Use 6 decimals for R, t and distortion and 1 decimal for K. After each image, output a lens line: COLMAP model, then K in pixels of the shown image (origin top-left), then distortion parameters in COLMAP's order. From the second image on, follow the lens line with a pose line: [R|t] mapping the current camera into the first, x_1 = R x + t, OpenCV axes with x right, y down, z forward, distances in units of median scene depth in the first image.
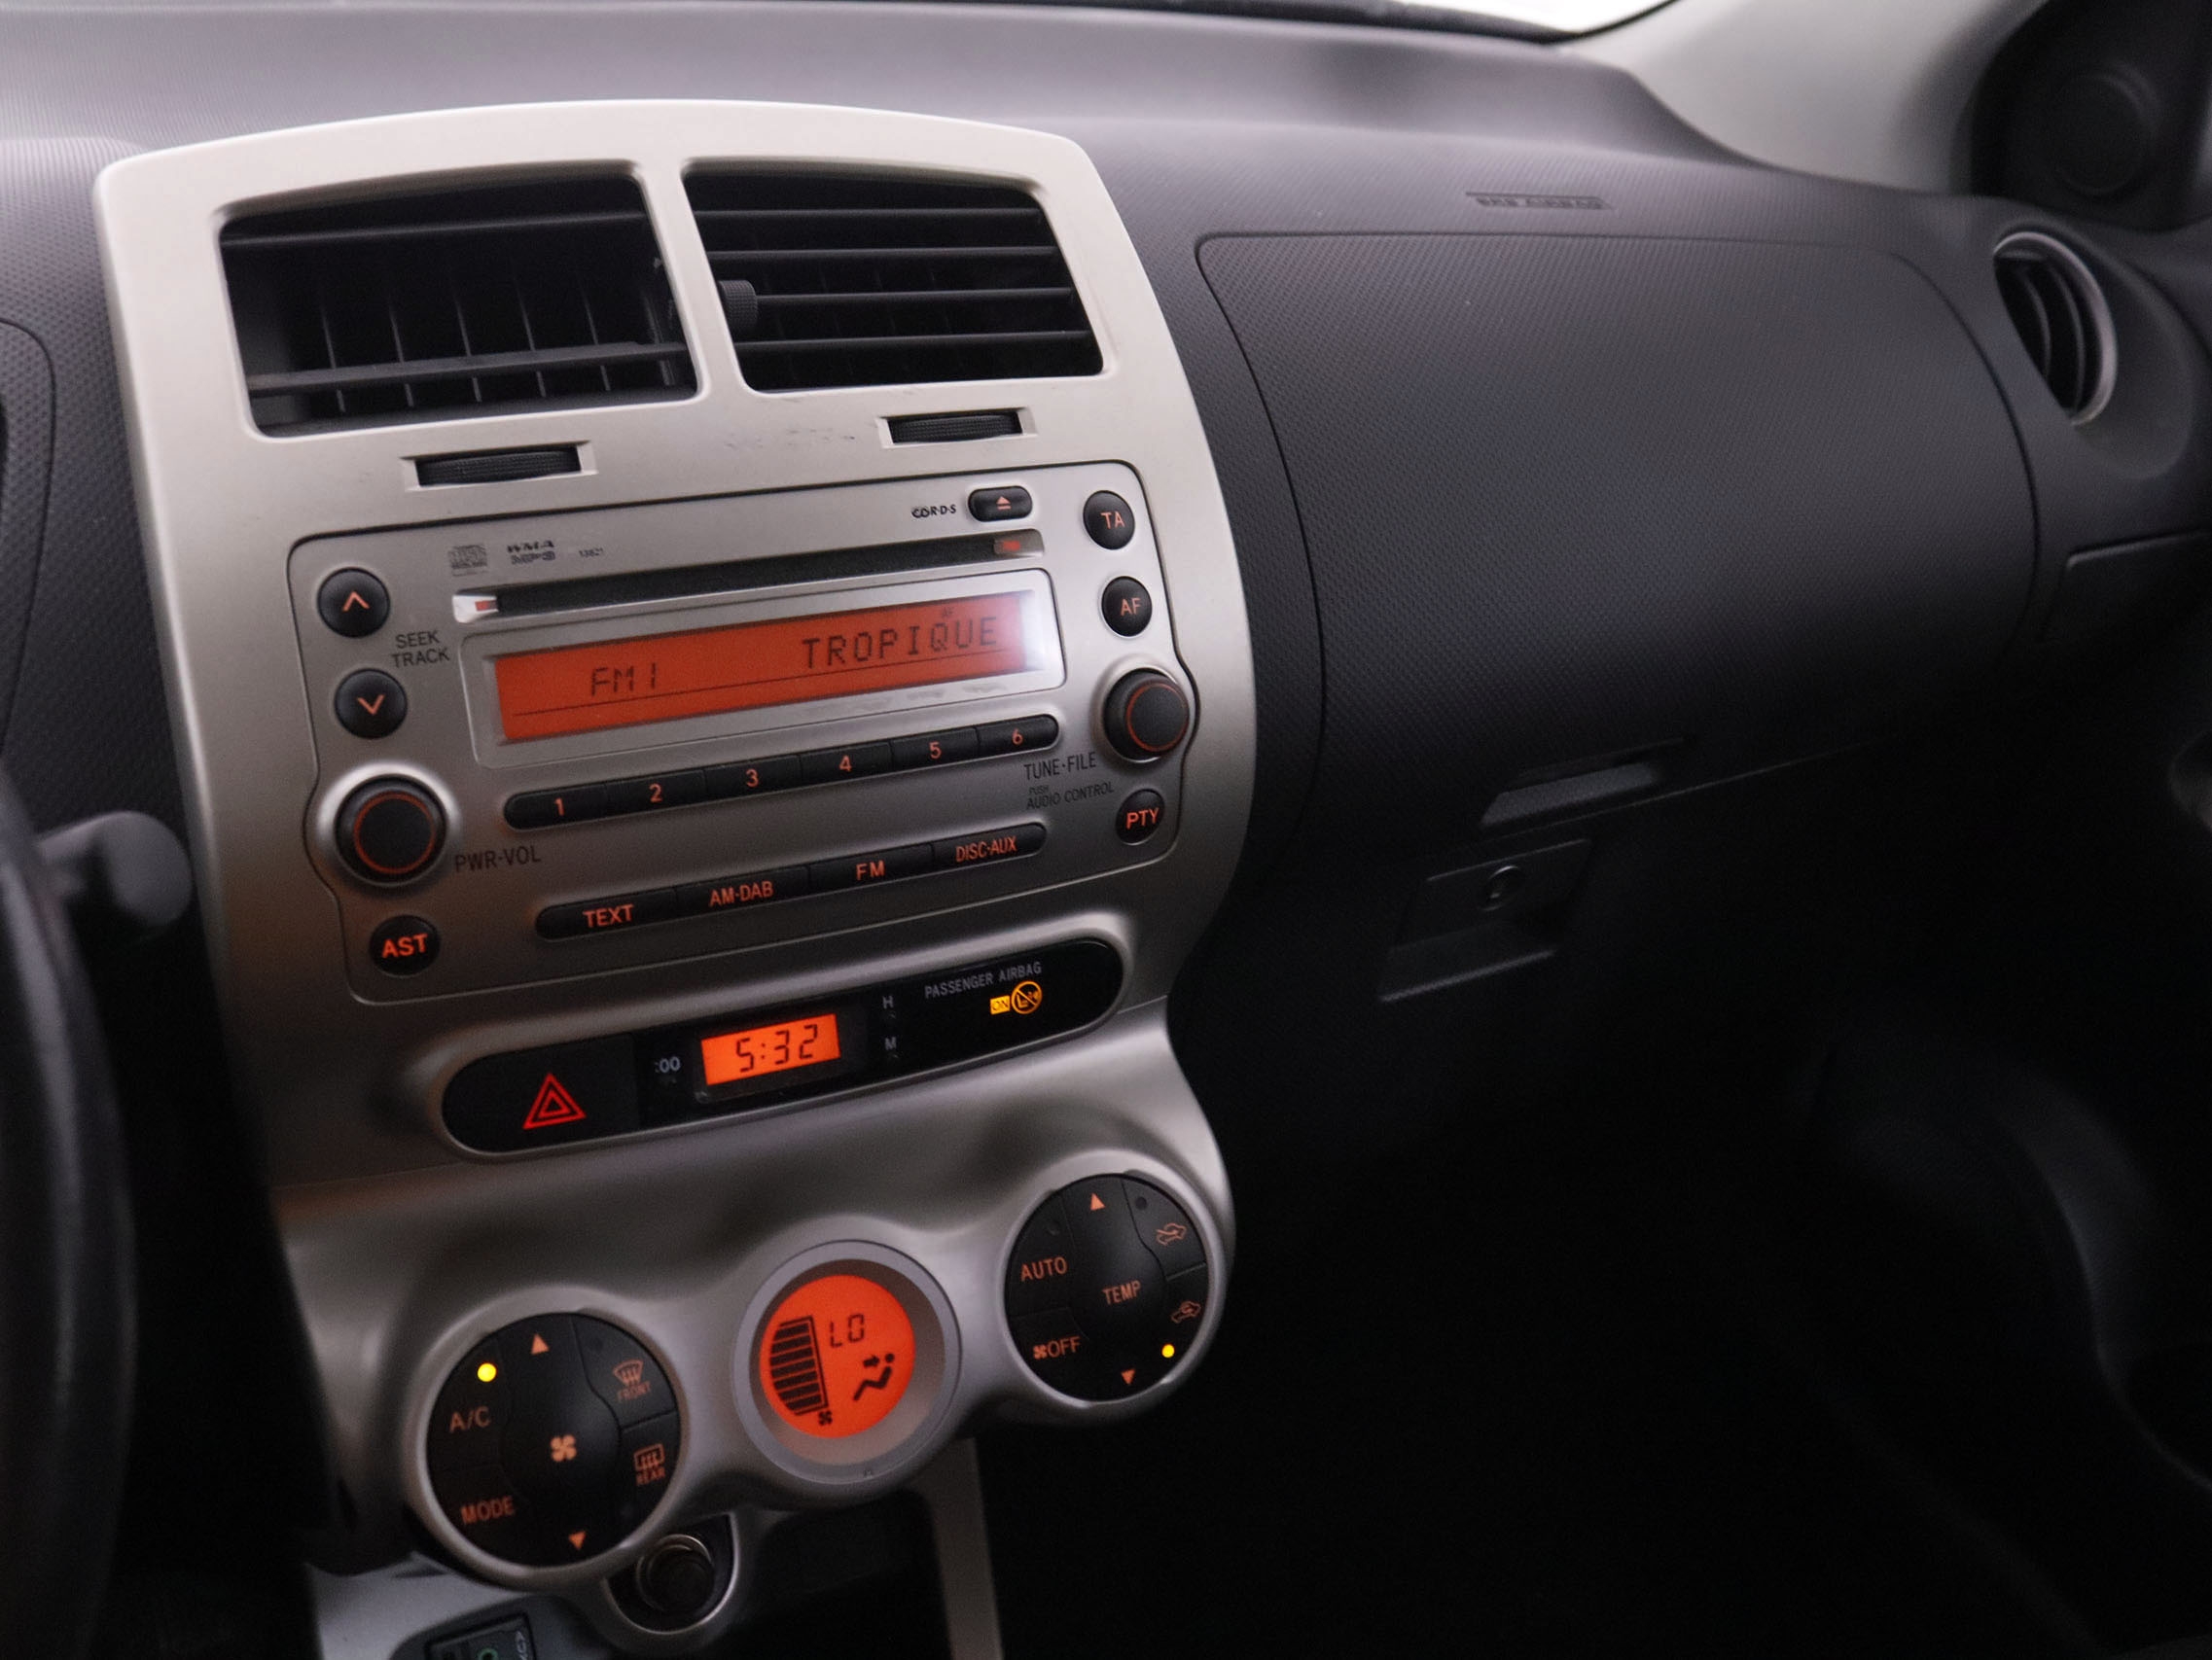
lens RADIAL K [[2026.9, 0, 1108.8], [0, 2026.9, 790.4], [0, 0, 1]] dist [-0.145042, 0.000000]
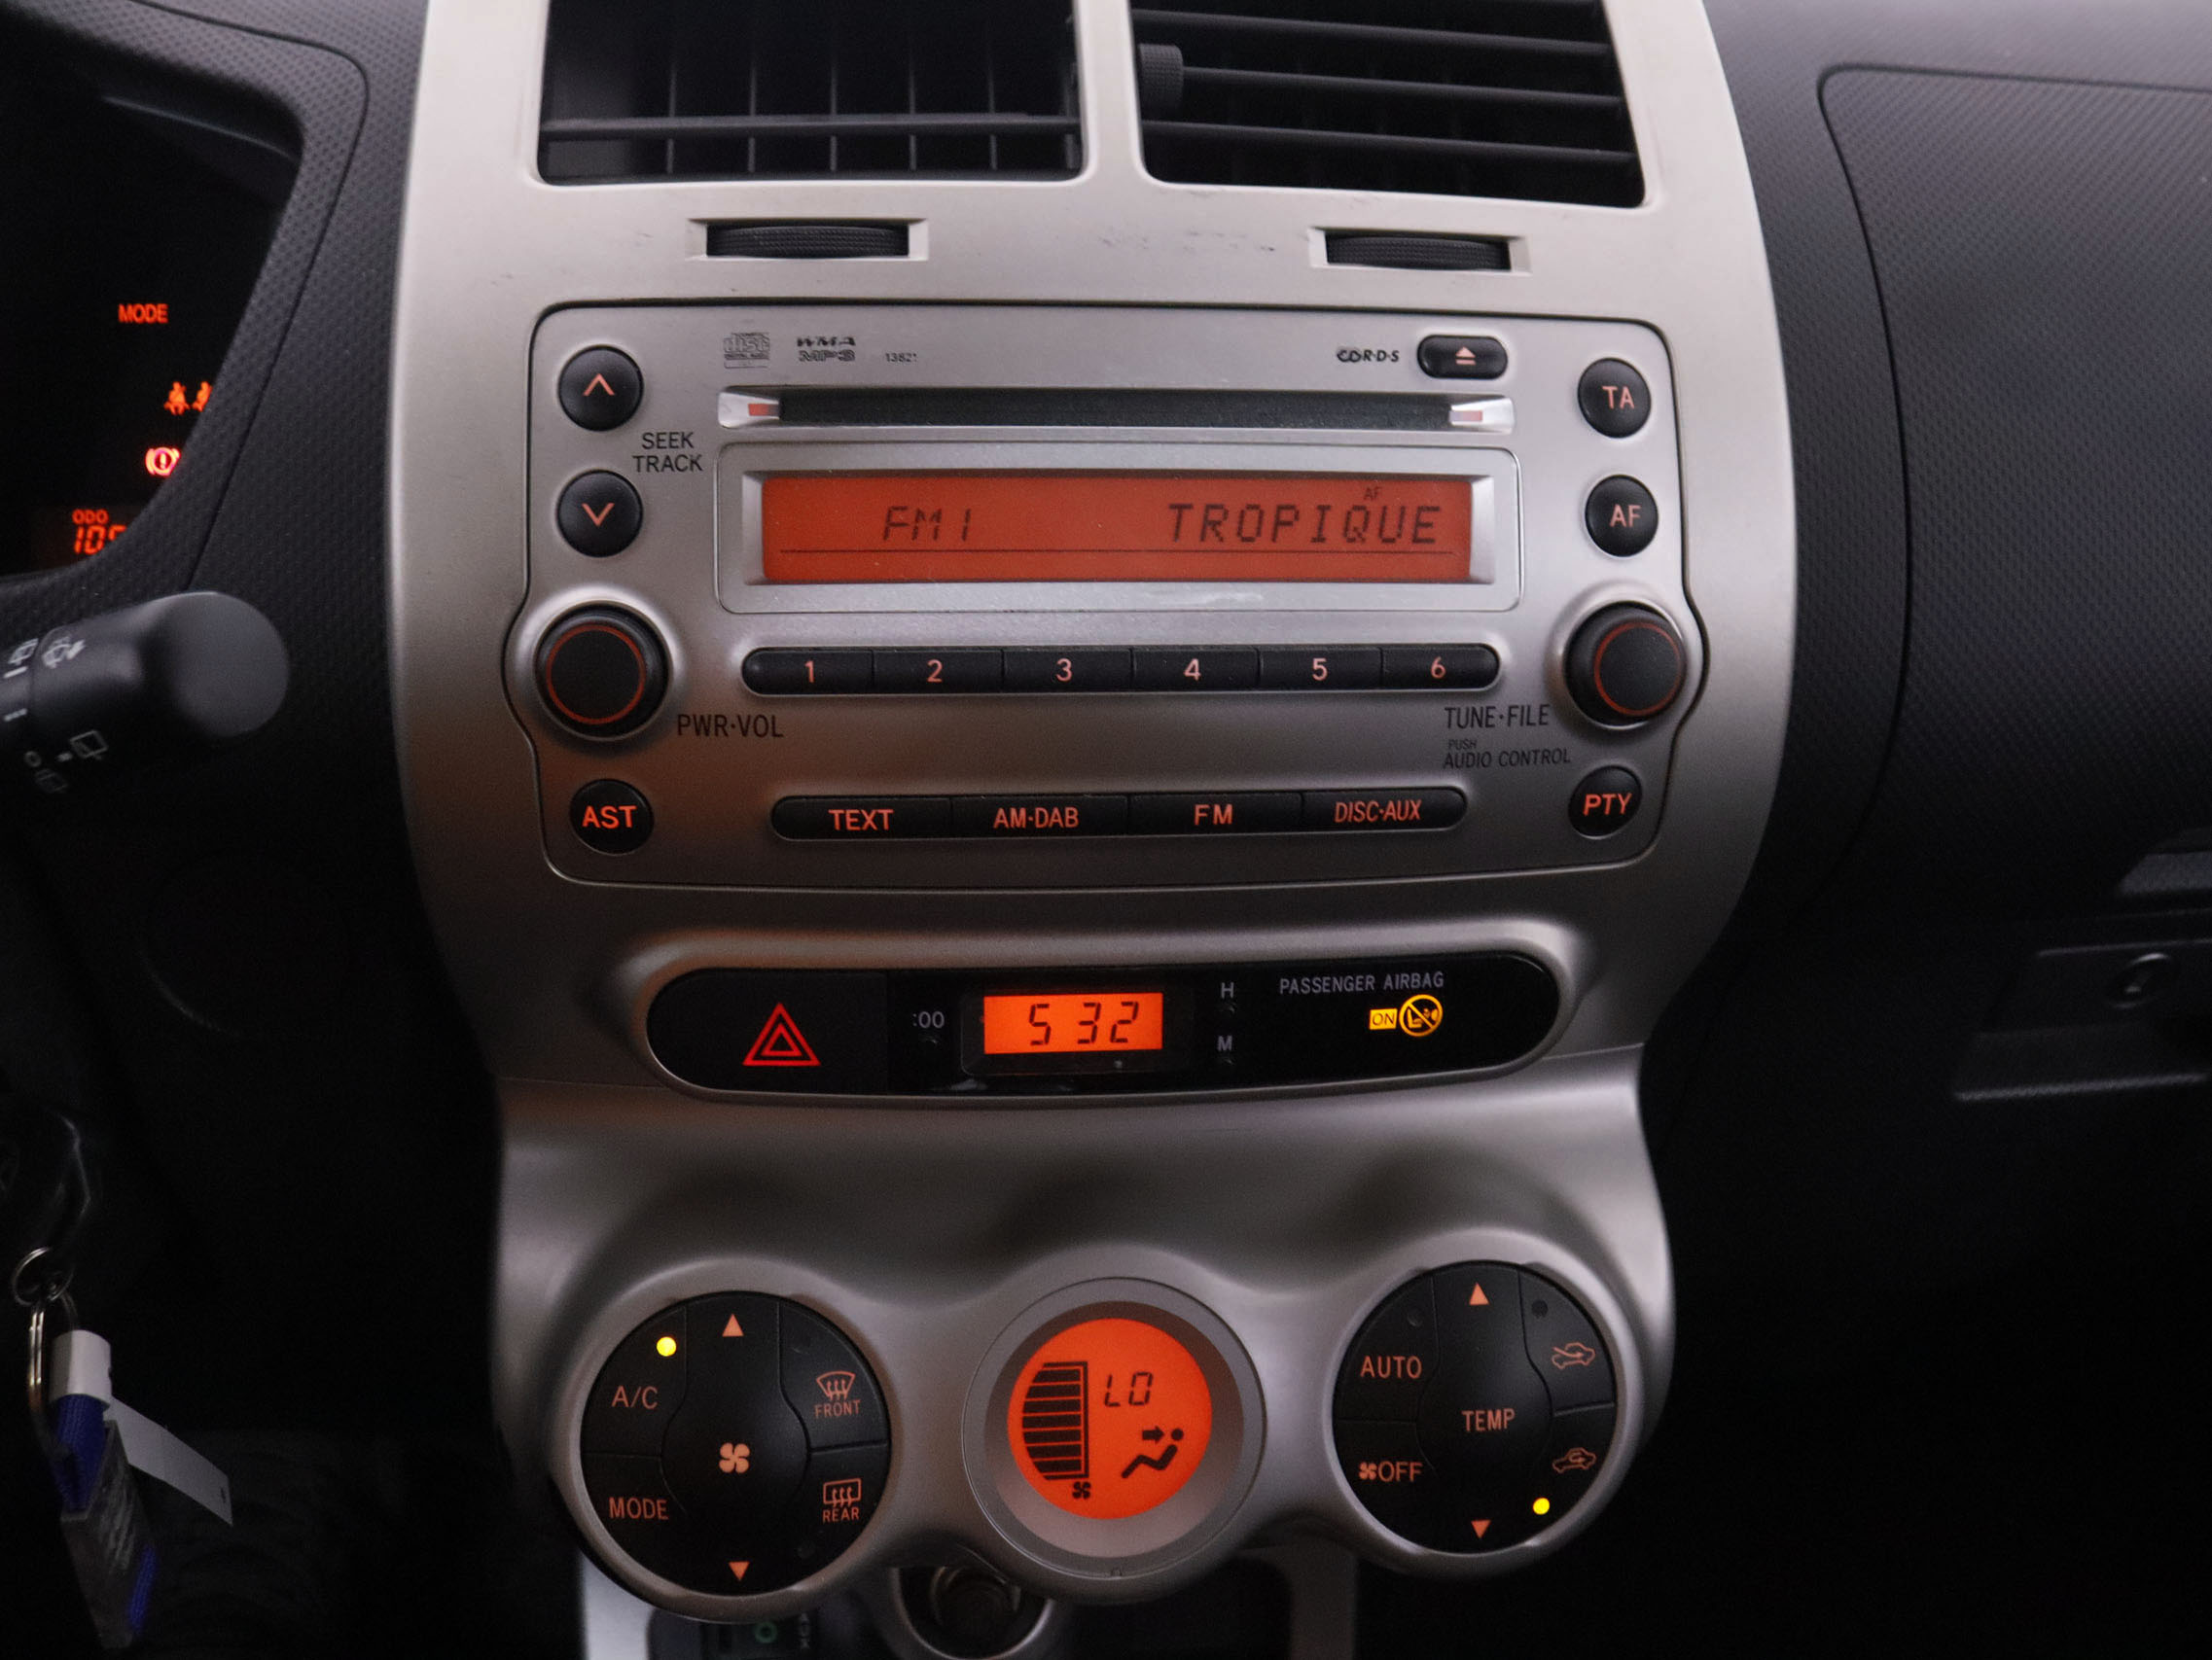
lens RADIAL K [[2026.9, 0, 1102.8], [0, 2026.9, 796.6], [0, 0, 1]] dist [-0.145042, 0.000000]
pose [[0.931077, 0.147305, -0.333763, 0.091877], [-0.141597, 0.989054, 0.041511, 0.006664], [0.336224, 0.008609, 0.941743, 0.255275]]
